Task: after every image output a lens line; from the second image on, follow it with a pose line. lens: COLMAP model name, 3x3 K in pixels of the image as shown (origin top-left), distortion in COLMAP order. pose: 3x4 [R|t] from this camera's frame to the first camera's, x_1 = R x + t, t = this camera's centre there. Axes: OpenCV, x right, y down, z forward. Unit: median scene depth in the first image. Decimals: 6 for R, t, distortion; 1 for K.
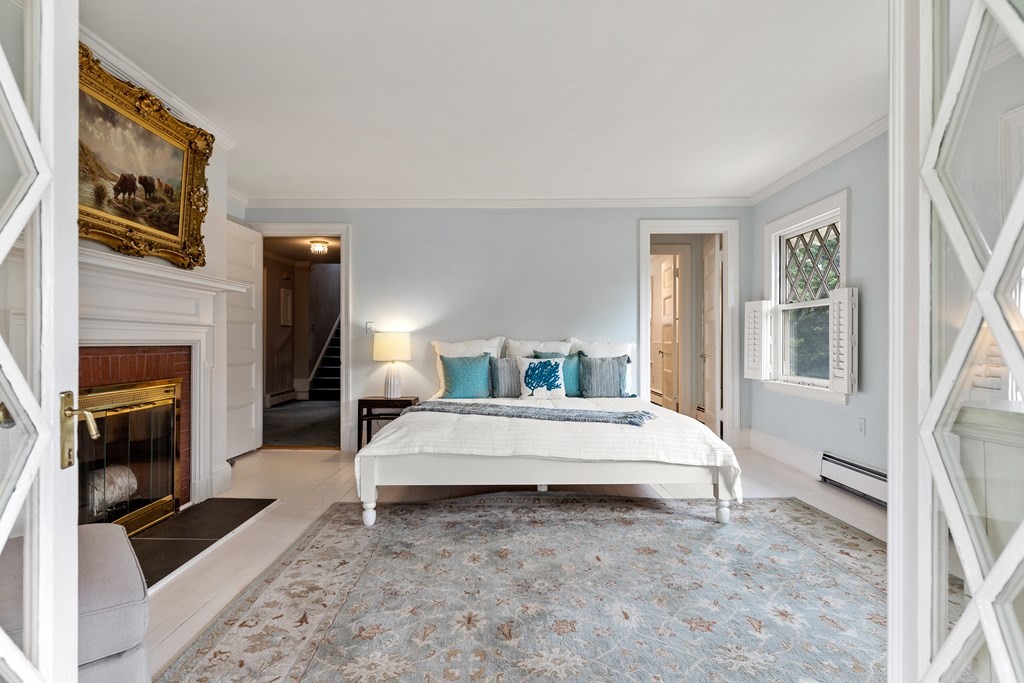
lens RADIAL K [[507.1, 0, 526.4], [0, 507.1, 338.9], [0, 0, 1]] dist [0.000804, -0.000042]
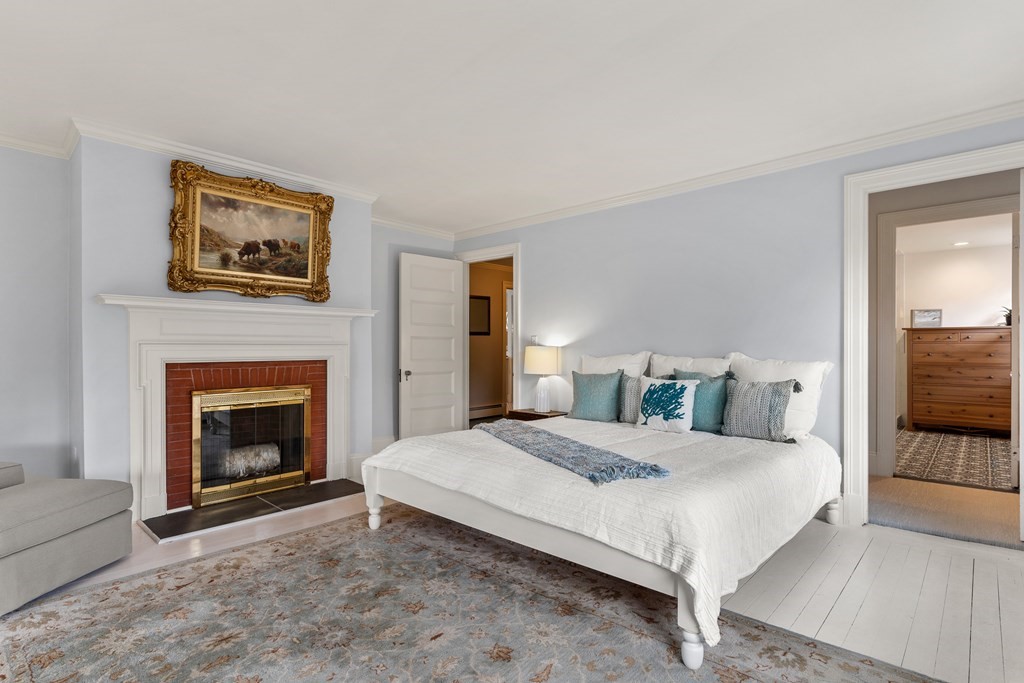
lens RADIAL K [[507.1, 0, 532.4], [0, 507.1, 345.0], [0, 0, 1]] dist [0.000804, -0.000042]
pose [[0.737198, 0.000322, -0.675676, 0.663803], [0.001592, 0.999996, 0.002214, -0.029591], [0.675674, -0.002707, 0.737195, 0.417907]]
